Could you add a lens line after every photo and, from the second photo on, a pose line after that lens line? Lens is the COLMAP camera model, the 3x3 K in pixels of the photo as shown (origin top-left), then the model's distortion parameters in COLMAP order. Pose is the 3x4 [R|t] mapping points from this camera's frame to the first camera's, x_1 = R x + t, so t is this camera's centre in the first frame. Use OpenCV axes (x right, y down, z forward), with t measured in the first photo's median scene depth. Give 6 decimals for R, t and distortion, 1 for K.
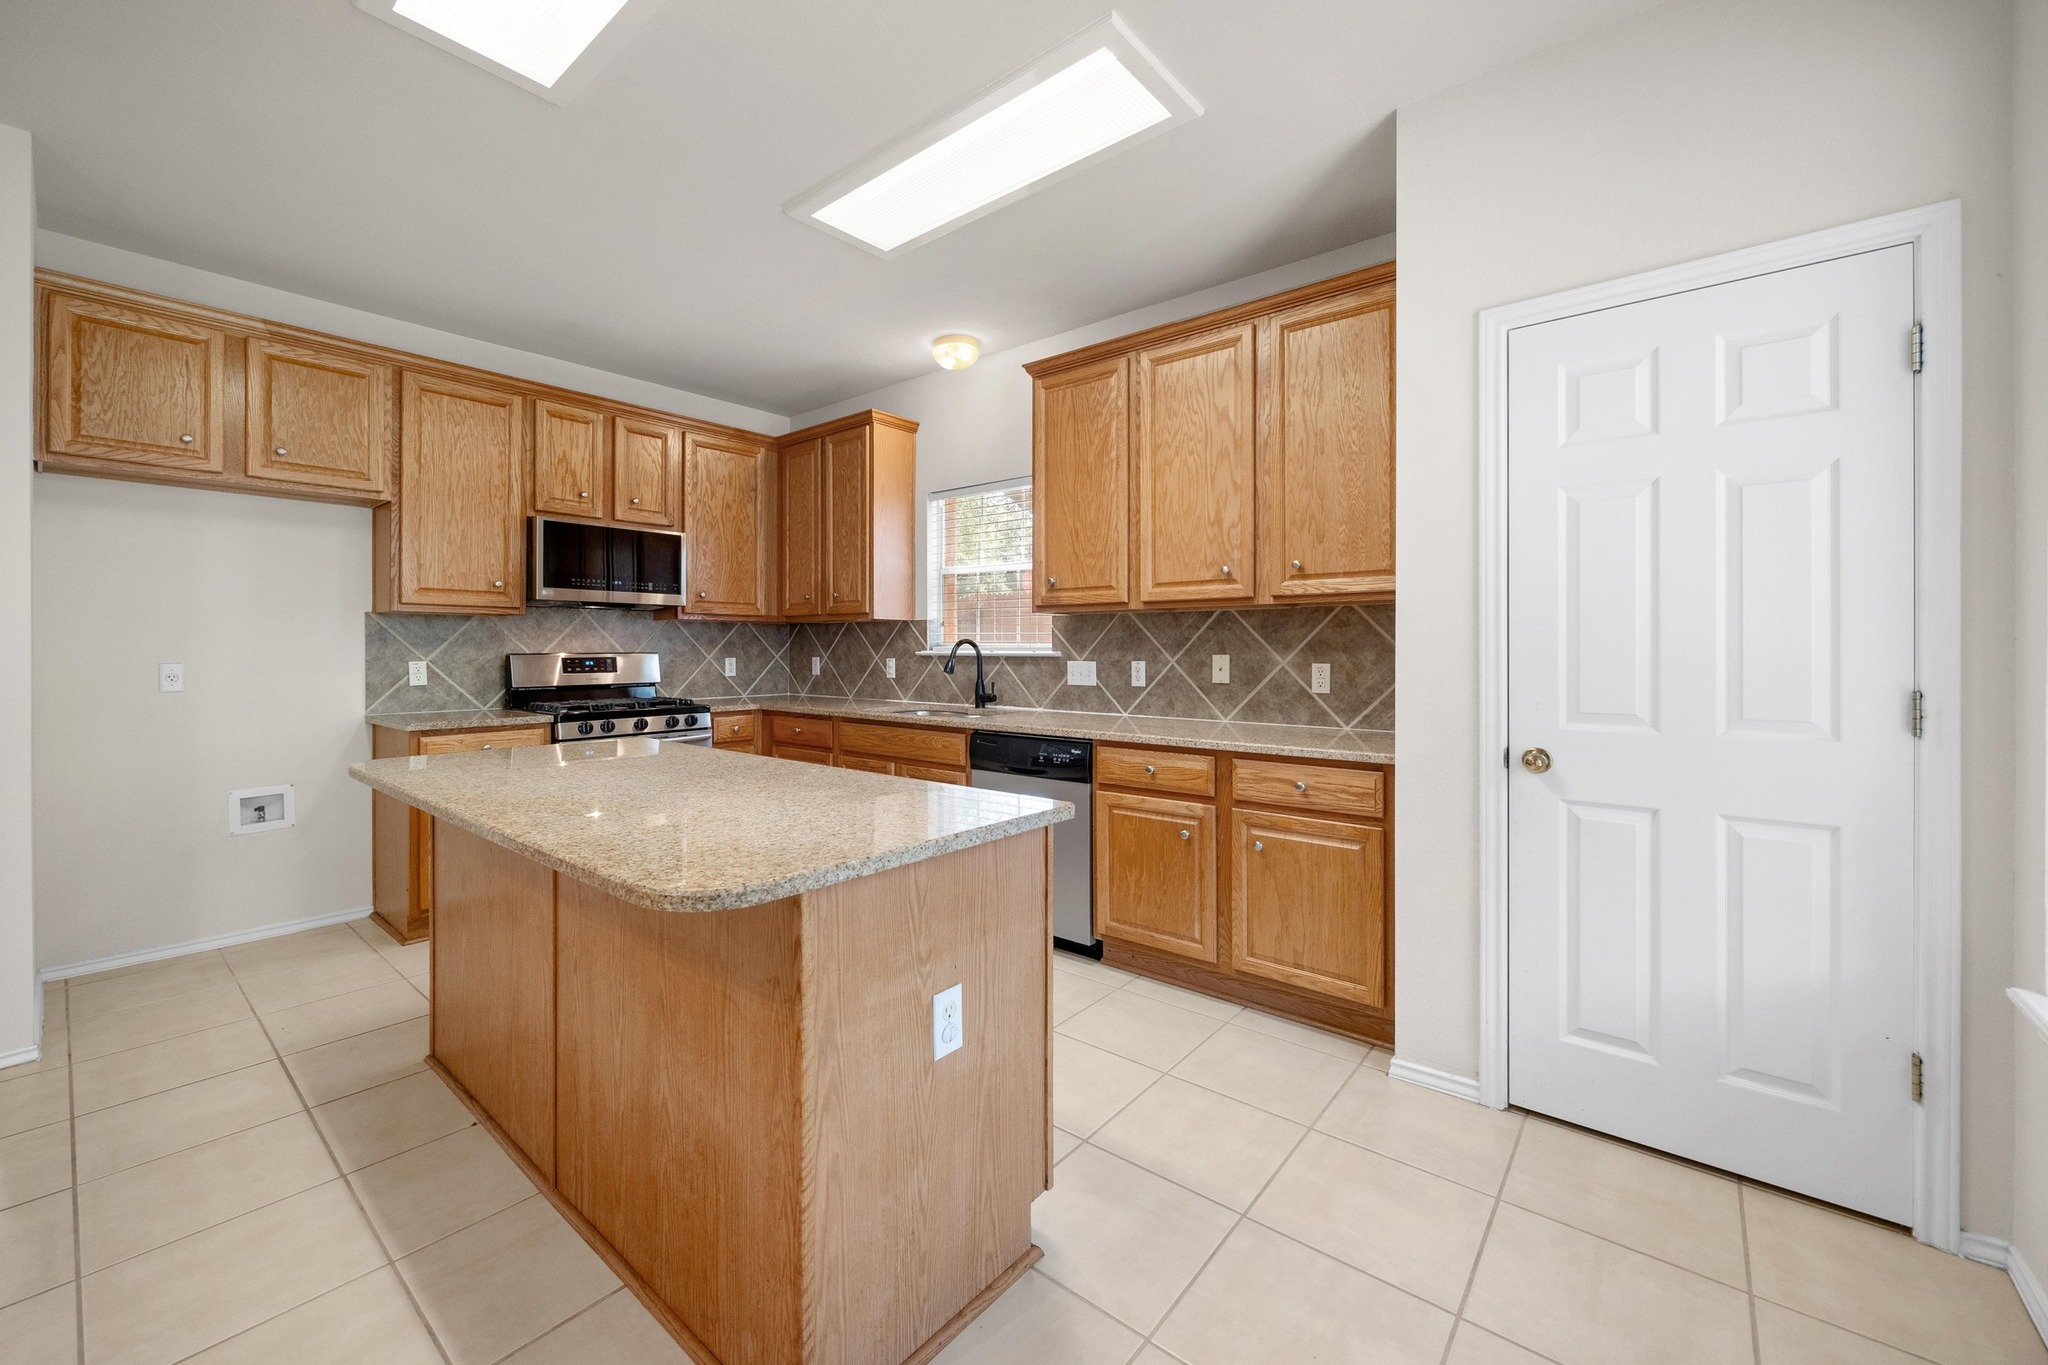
lens RADIAL K [[791.8, 0, 1037.5], [0, 791.8, 655.7], [0, 0, 1]] dist [-0.008670, 0.001724]
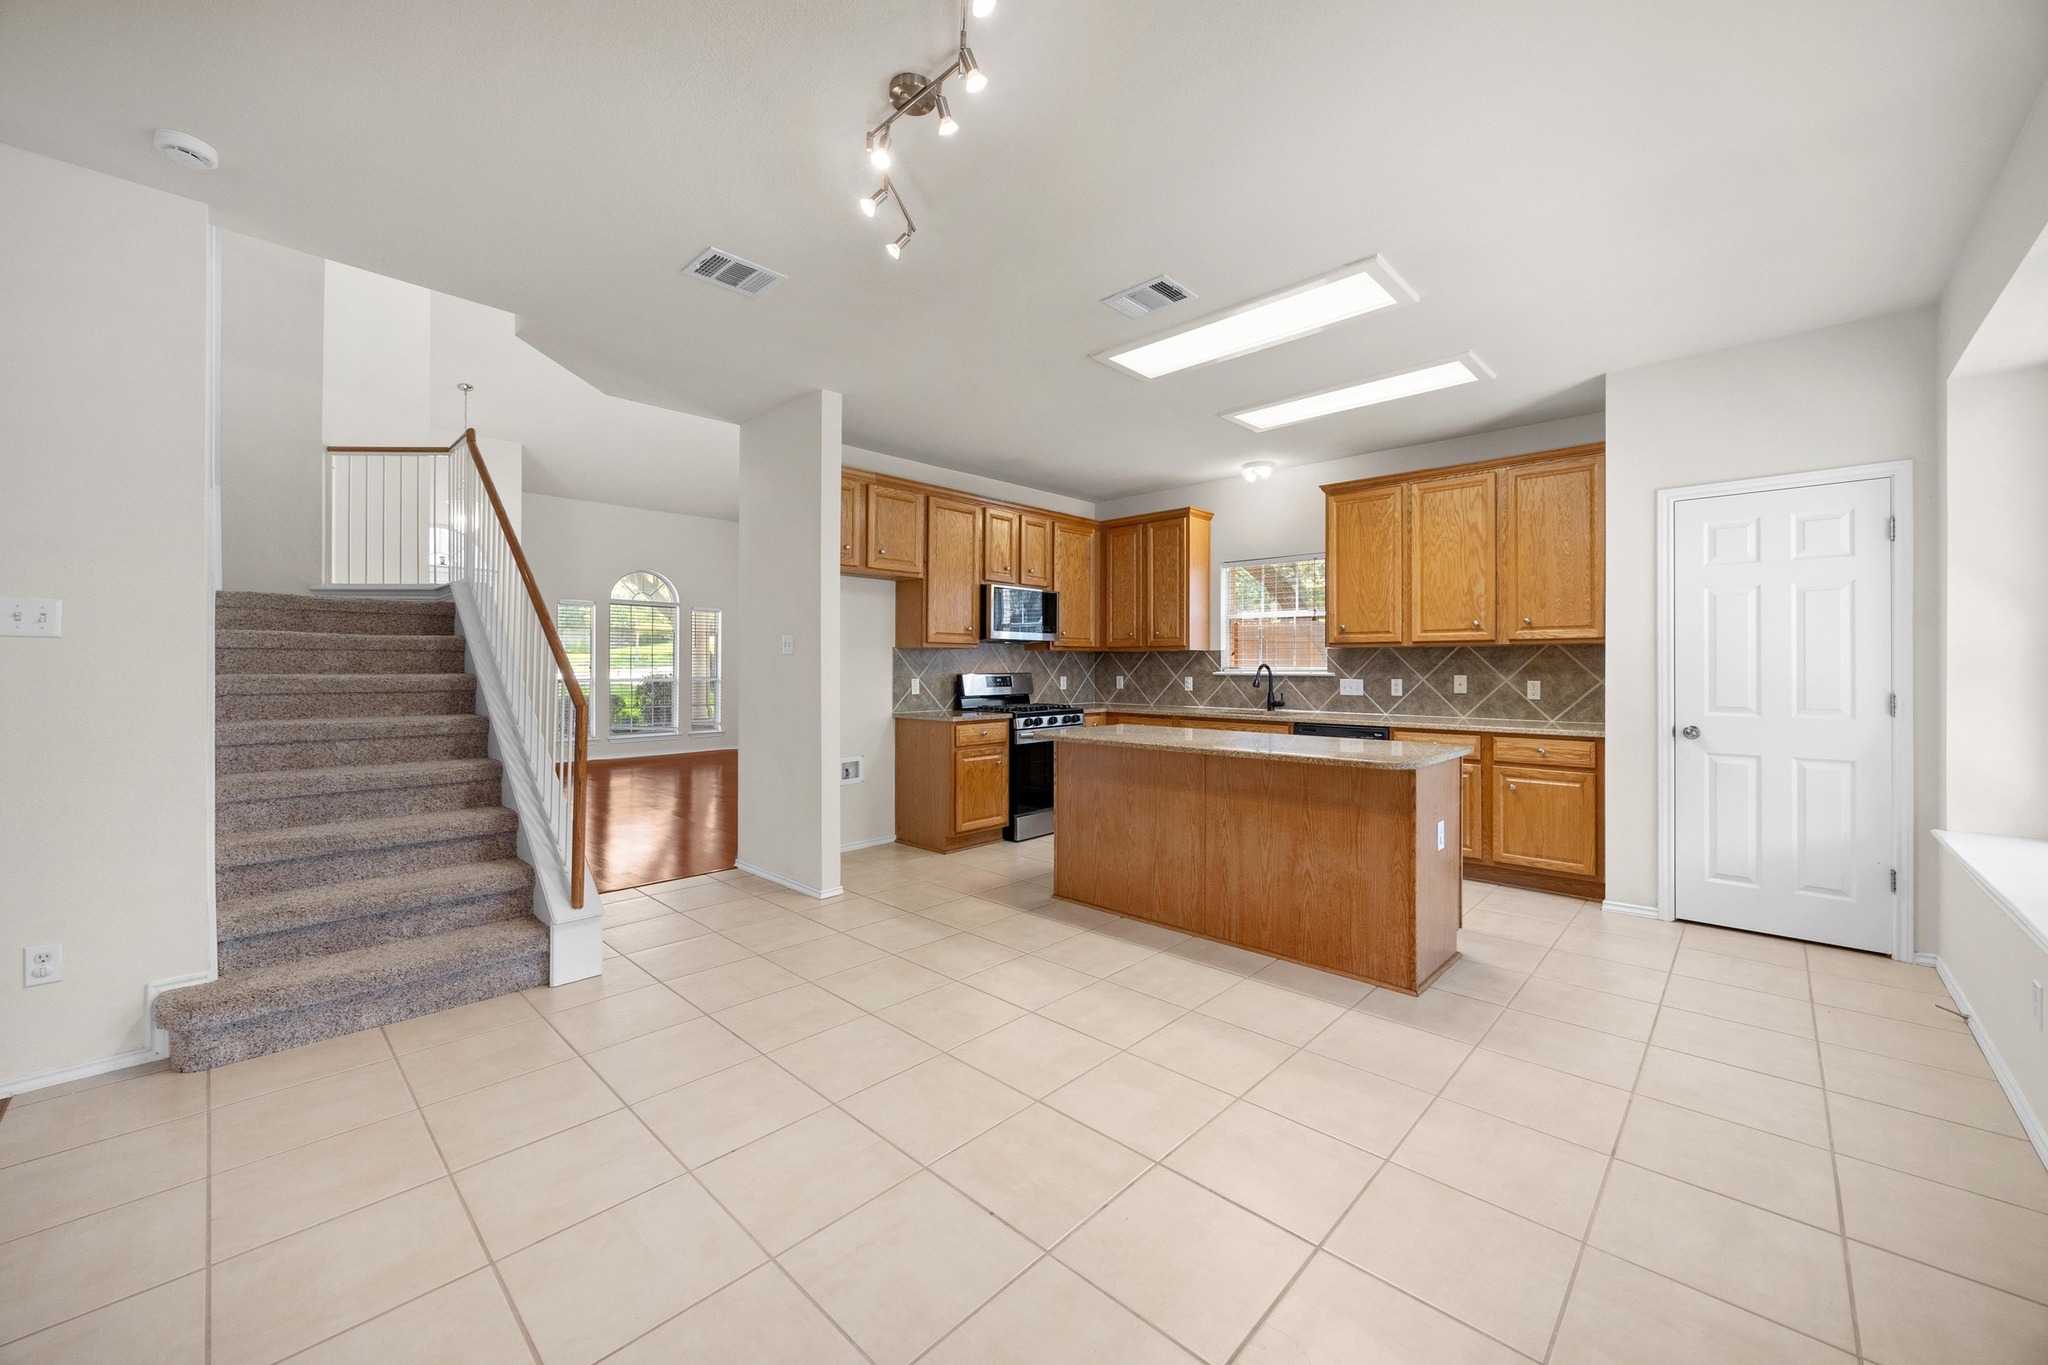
lens RADIAL K [[791.8, 0, 1044.0], [0, 791.8, 670.6], [0, 0, 1]] dist [-0.008670, 0.001724]
pose [[0.998143, 0.000145, -0.060916, -0.462868], [-0.000354, 0.999994, -0.003413, -0.004417], [0.060915, 0.003428, 0.998137, -0.564665]]
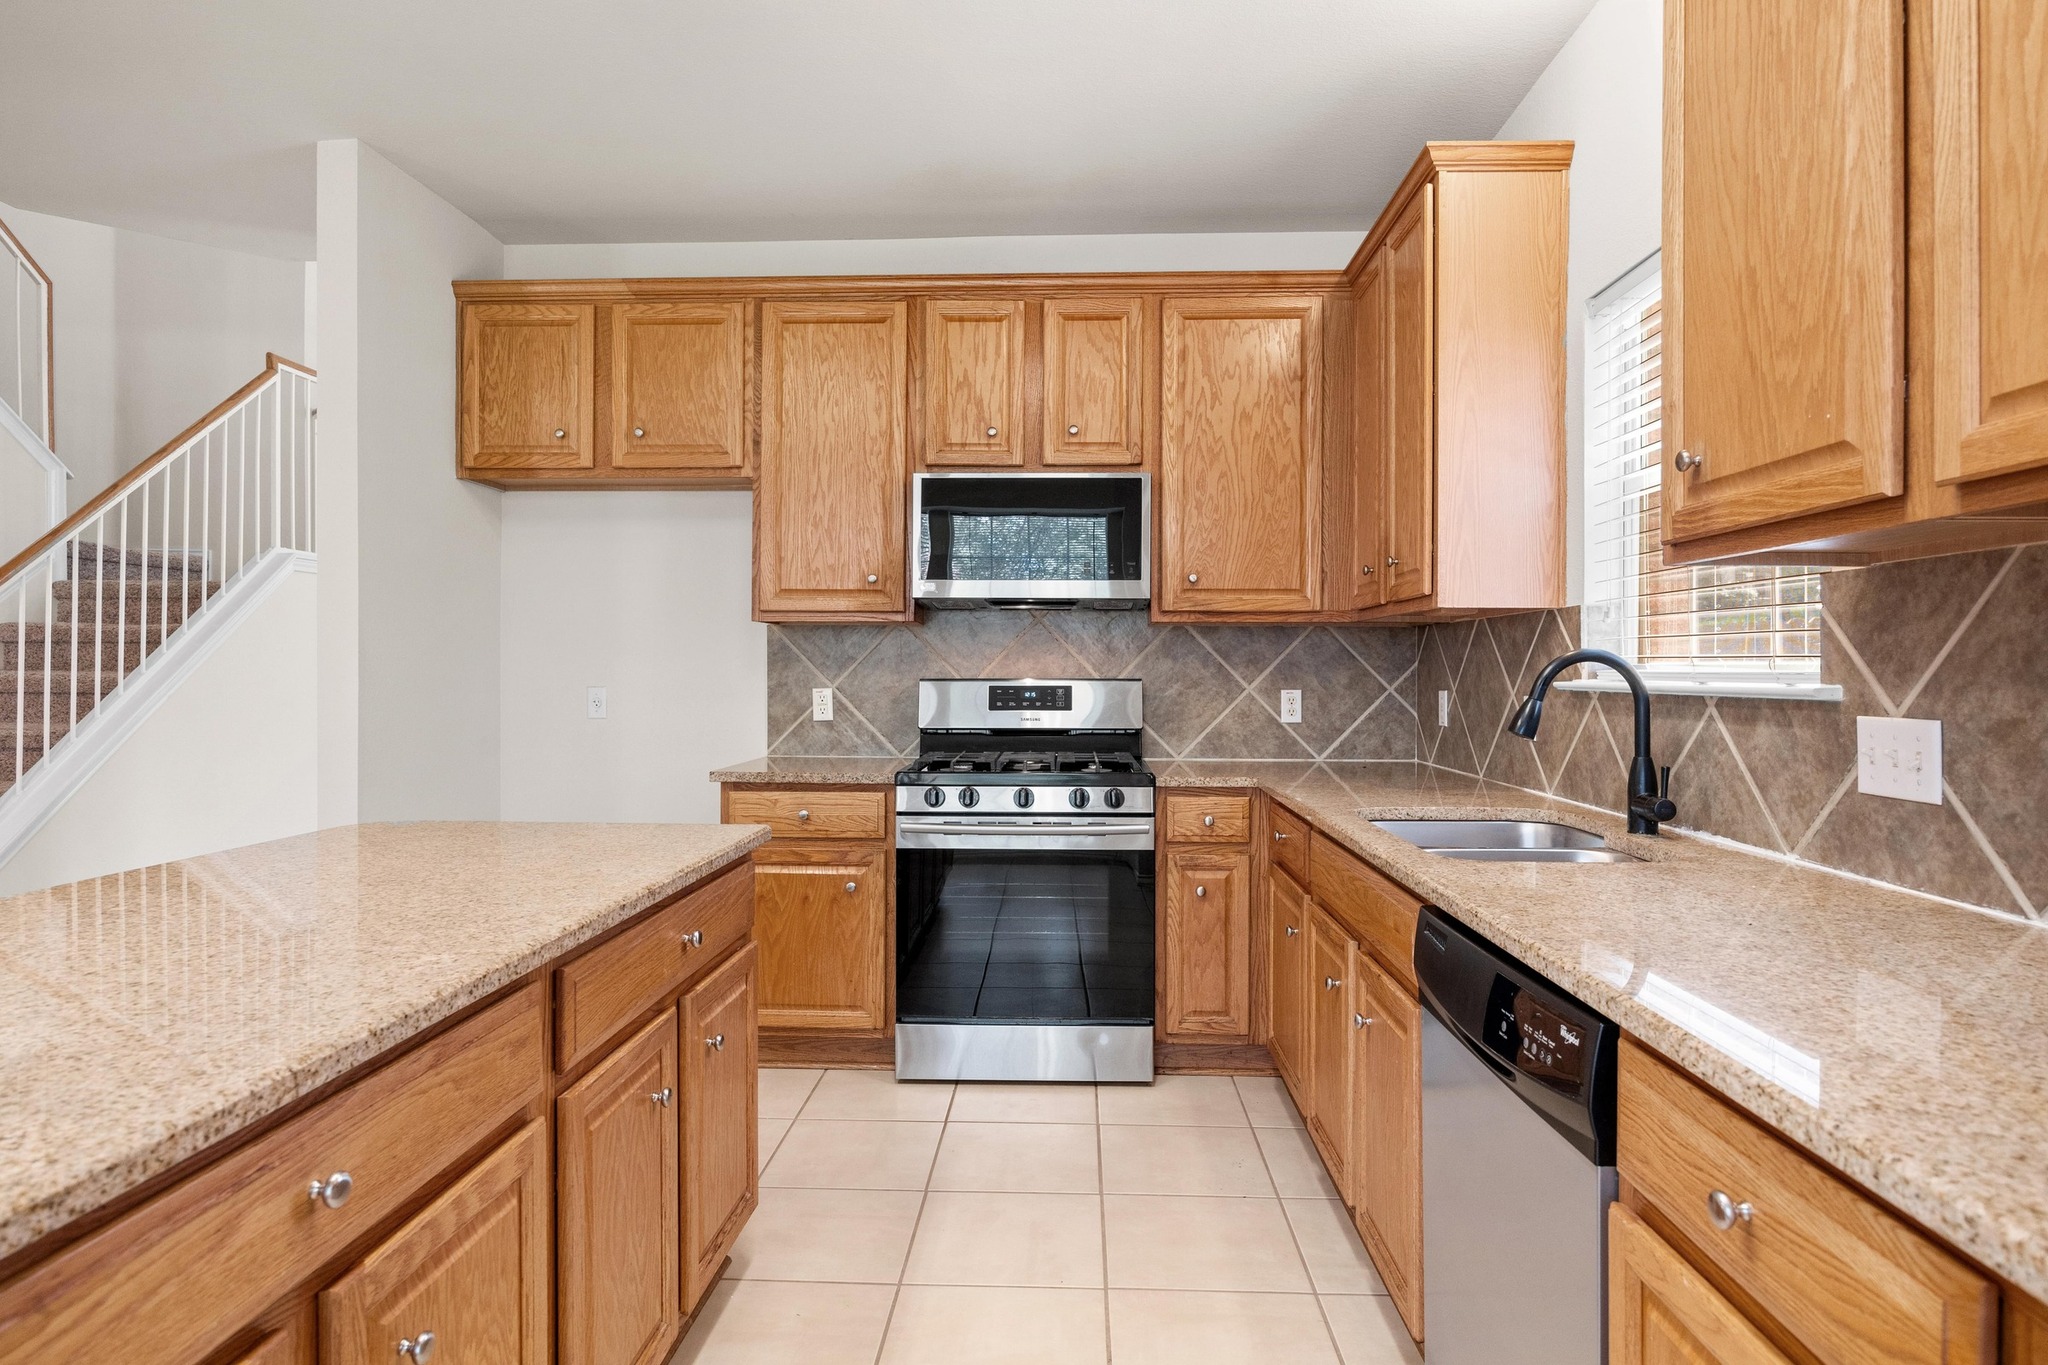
lens RADIAL K [[1182.7, 0, 1004.7], [0, 1182.7, 657.8], [0, 0, 1]] dist [0.000627, -0.002434]
pose [[0.589989, -0.007409, -0.807377, 0.231709], [-0.010550, 0.999802, -0.016884, -0.004915], [0.807342, 0.018479, 0.589794, 0.497530]]
